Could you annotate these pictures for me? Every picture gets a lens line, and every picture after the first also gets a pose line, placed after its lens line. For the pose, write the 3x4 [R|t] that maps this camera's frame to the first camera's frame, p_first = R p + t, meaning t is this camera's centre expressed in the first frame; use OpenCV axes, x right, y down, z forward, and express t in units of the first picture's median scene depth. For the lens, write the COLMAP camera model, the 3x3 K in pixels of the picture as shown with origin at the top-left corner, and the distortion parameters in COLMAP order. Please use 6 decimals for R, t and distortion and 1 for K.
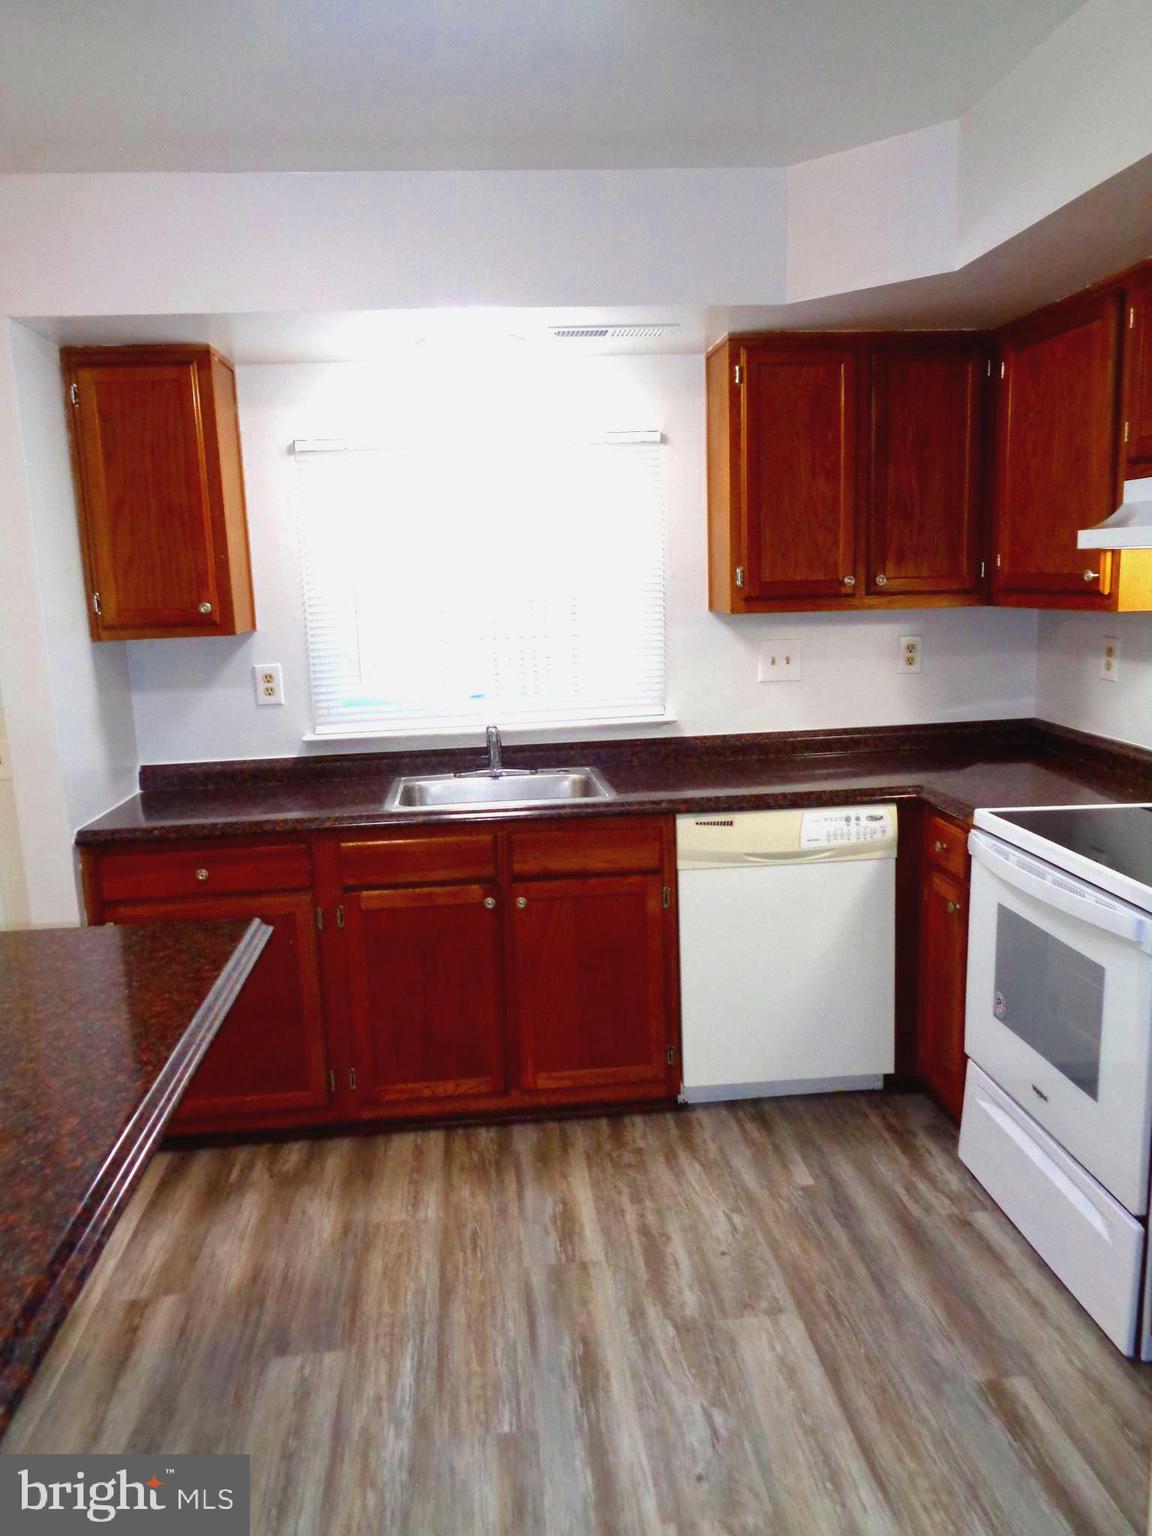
lens RADIAL K [[1120.7, 0, 580.7], [0, 1120.7, 767.7], [0, 0, 1]] dist [-0.001668, 0.002881]
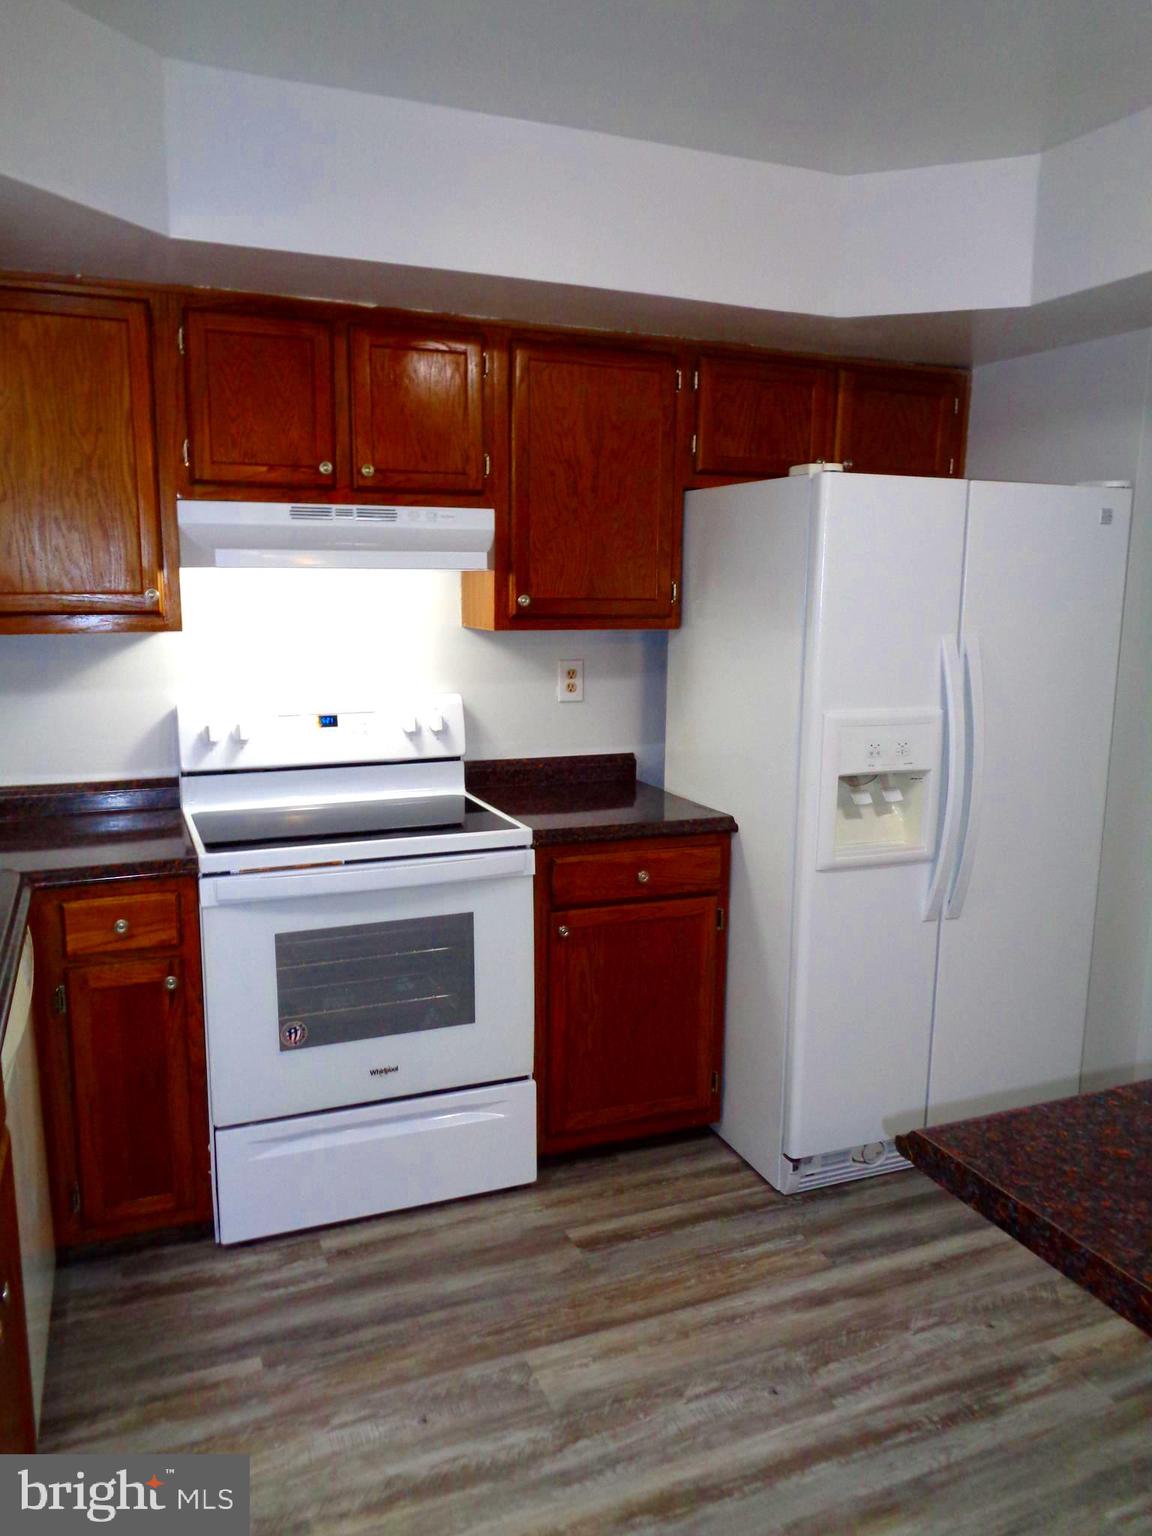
lens RADIAL K [[1120.7, 0, 590.5], [0, 1120.7, 770.4], [0, 0, 1]] dist [-0.001668, 0.002881]
pose [[-0.274168, -0.139698, 0.951481, -0.694355], [0.169928, 0.966787, 0.190910, -0.177787], [-0.946550, 0.214024, -0.241323, 1.110533]]
